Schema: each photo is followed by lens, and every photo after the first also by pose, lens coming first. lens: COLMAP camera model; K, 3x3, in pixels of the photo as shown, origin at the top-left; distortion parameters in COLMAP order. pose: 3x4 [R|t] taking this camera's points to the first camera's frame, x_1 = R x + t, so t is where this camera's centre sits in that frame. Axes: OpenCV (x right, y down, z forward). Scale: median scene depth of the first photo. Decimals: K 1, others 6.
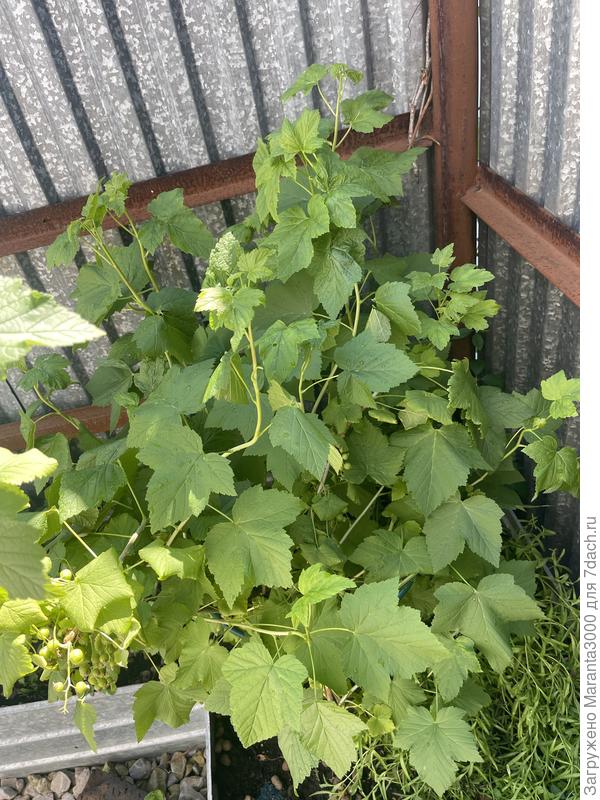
lens RADIAL K [[608.2, 0, 300.0], [0, 608.2, 400.0], [0, 0, 1]] dist [0.107429, -0.145199]
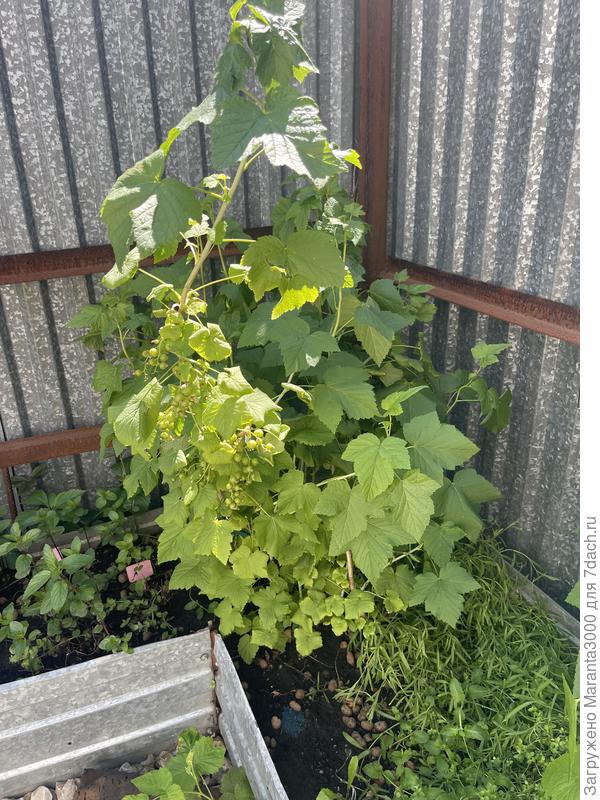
lens RADIAL K [[608.2, 0, 300.0], [0, 608.2, 400.0], [0, 0, 1]] dist [0.107429, -0.145199]
pose [[0.954621, 0.031211, 0.296182, -0.379521], [0.060500, 0.953435, -0.295468, 0.418675], [-0.291612, 0.299979, 0.908281, -0.192721]]
